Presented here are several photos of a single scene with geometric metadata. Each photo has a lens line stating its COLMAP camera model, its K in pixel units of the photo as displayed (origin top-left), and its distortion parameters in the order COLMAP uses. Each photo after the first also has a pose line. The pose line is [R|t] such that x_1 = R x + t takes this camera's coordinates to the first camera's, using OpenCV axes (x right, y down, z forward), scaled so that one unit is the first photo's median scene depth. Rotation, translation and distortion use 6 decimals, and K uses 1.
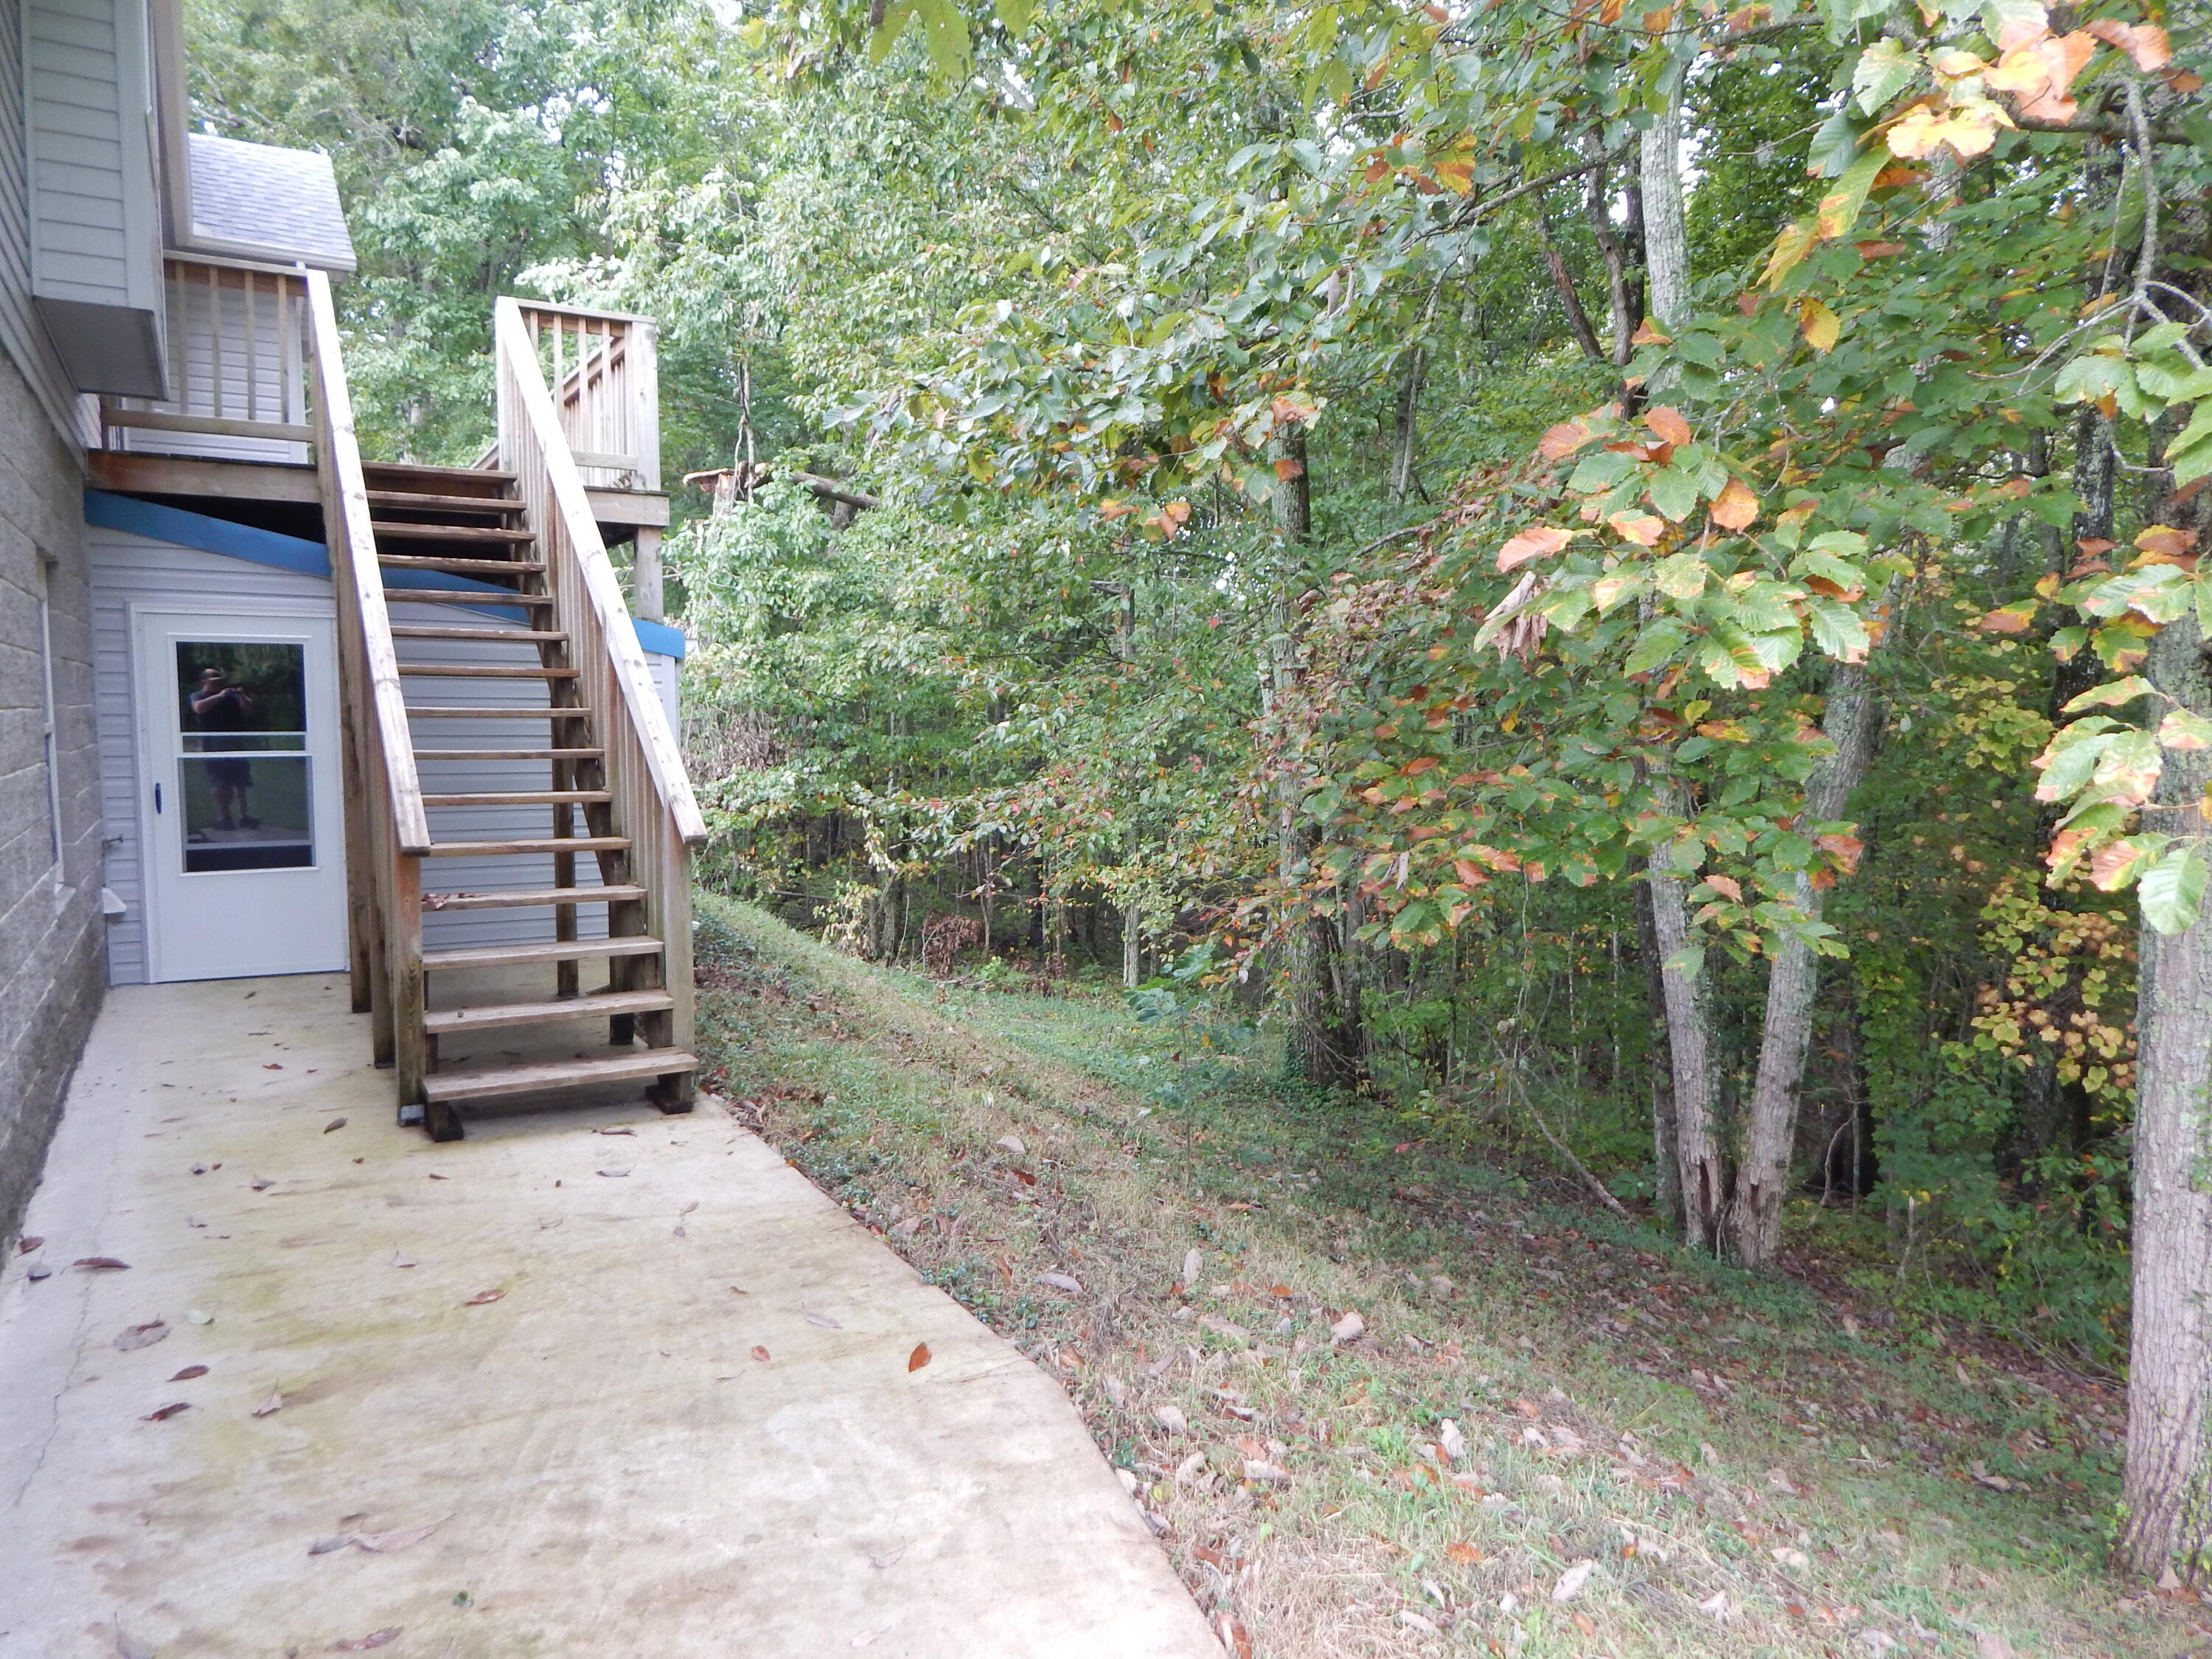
lens RADIAL K [[1473.2, 0, 1113.2], [0, 1473.2, 828.5], [0, 0, 1]] dist [0.013103, -0.002052]
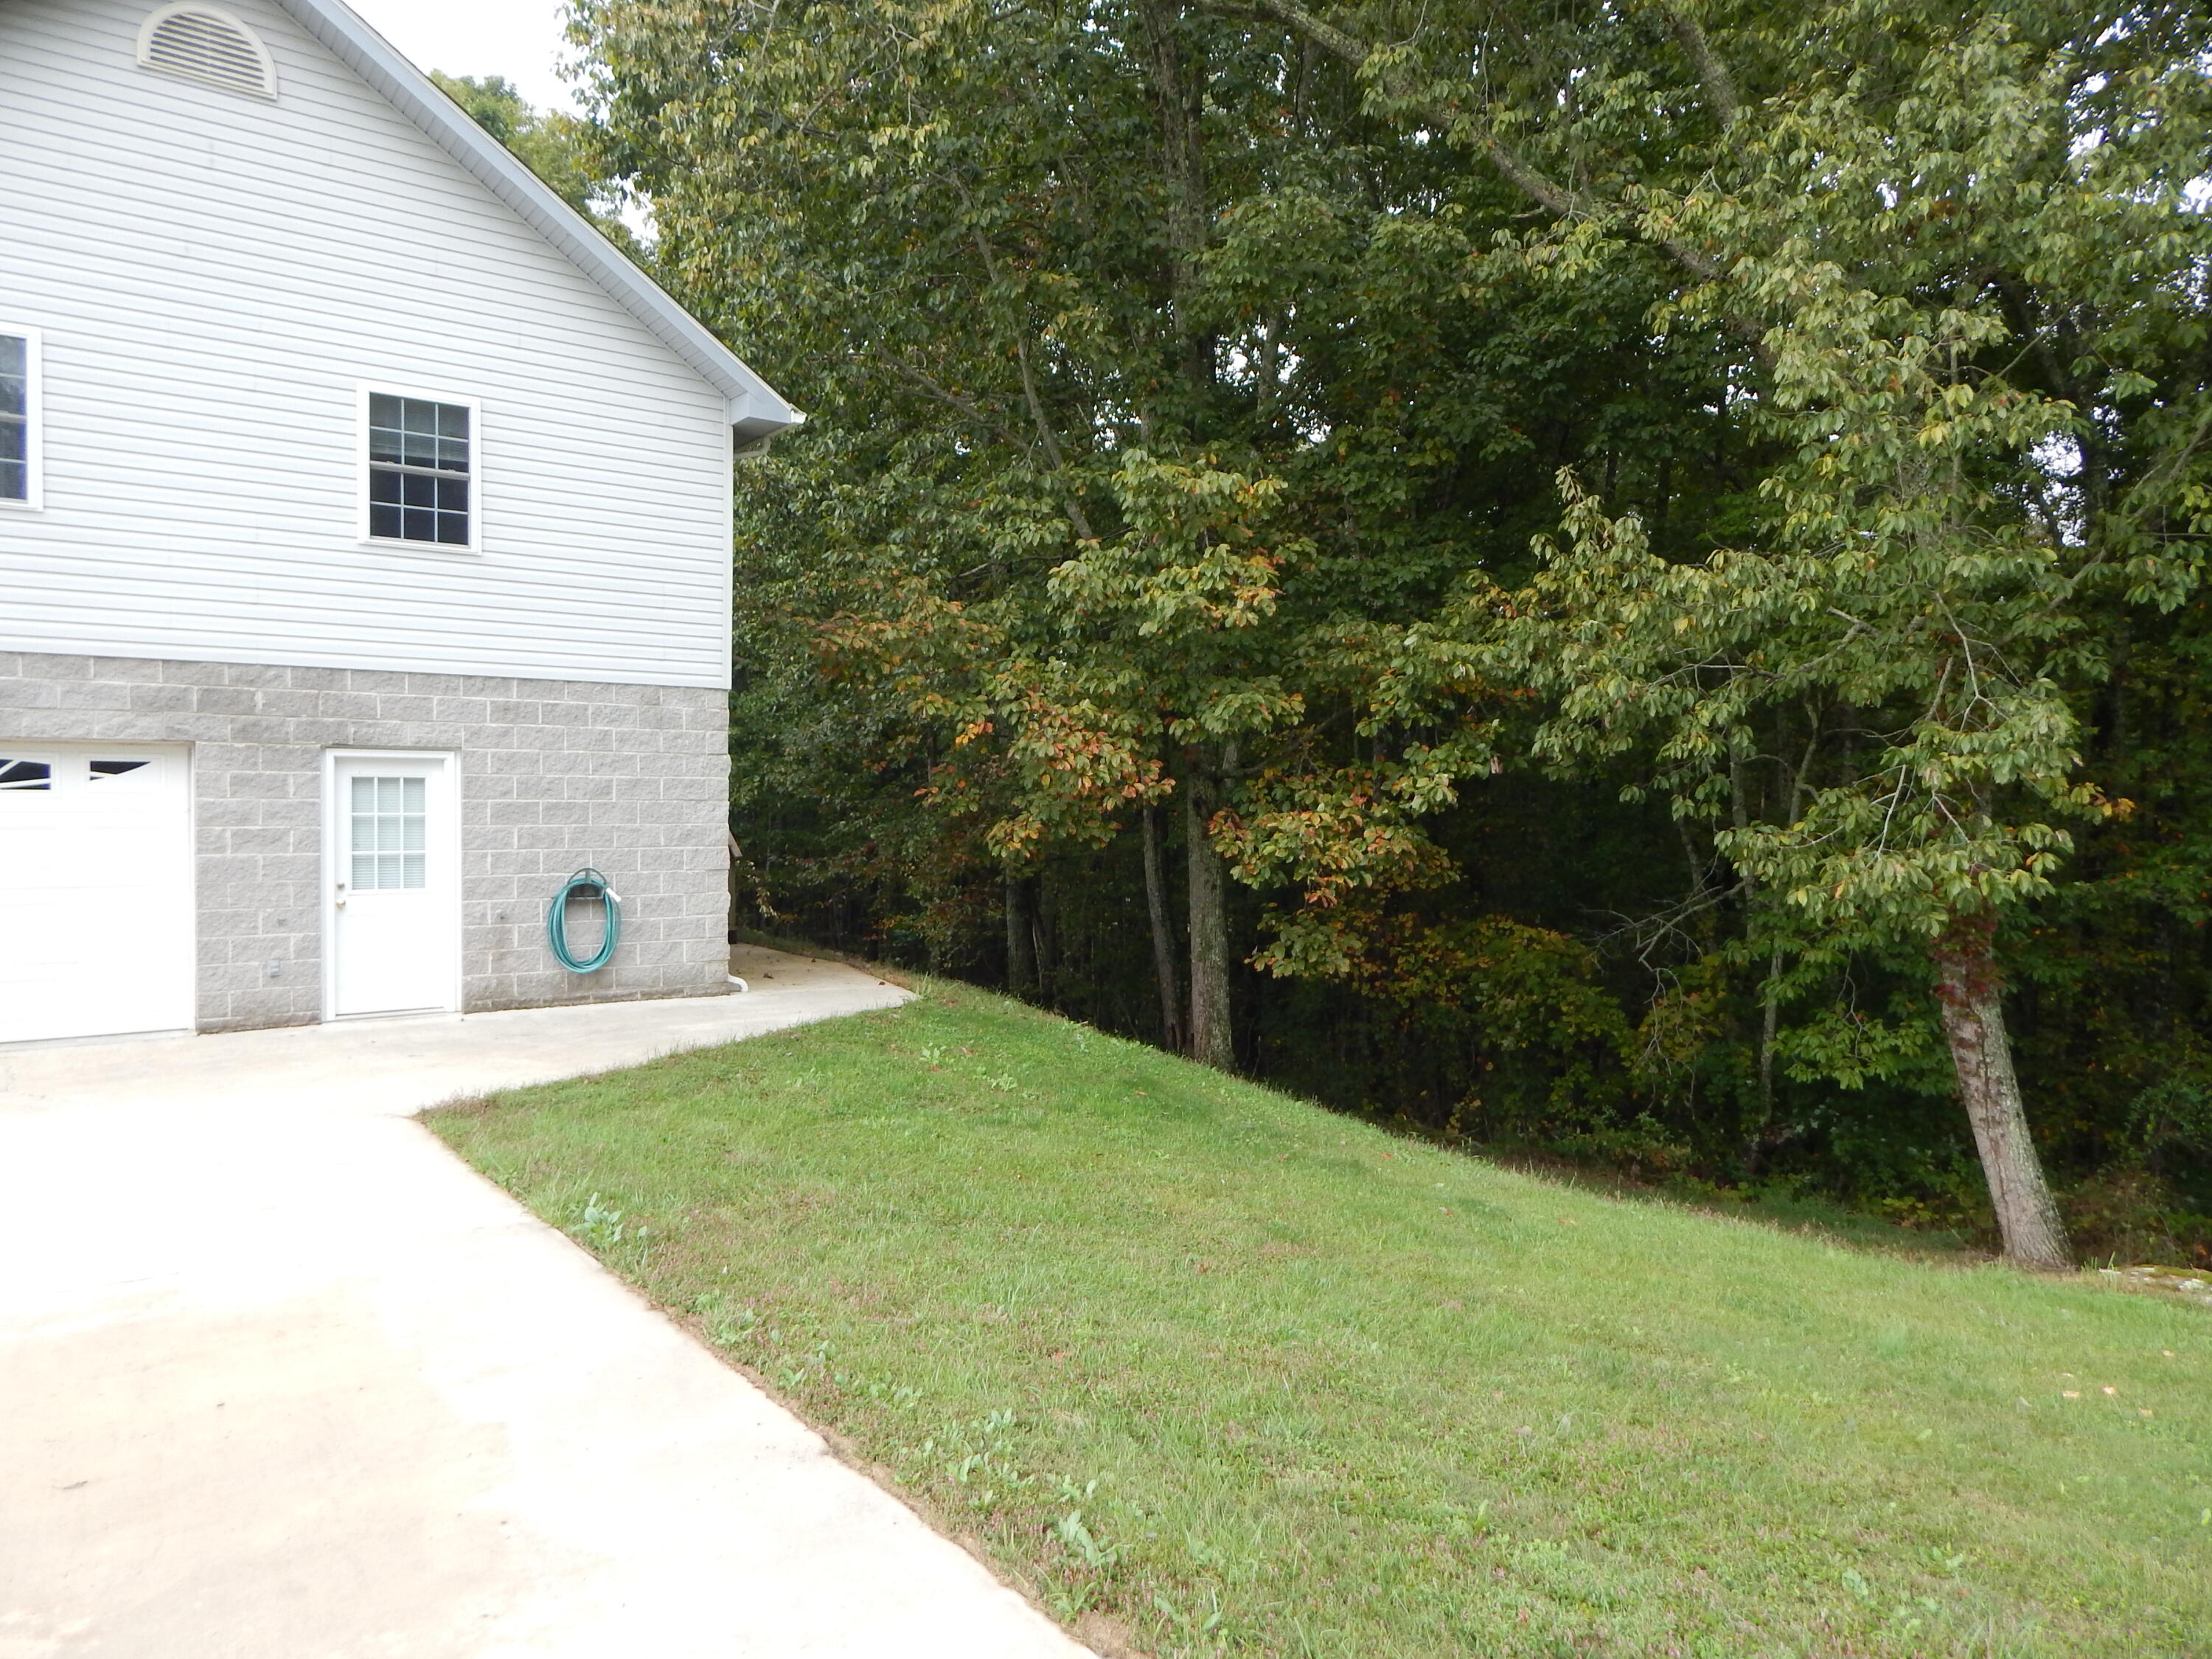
lens RADIAL K [[1473.2, 0, 1113.2], [0, 1473.2, 828.5], [0, 0, 1]] dist [0.013103, -0.002052]
pose [[0.996201, -0.003834, 0.087002, 0.104745], [0.009980, 0.997475, -0.070309, 0.073715], [-0.086512, 0.070910, 0.993724, -0.912106]]
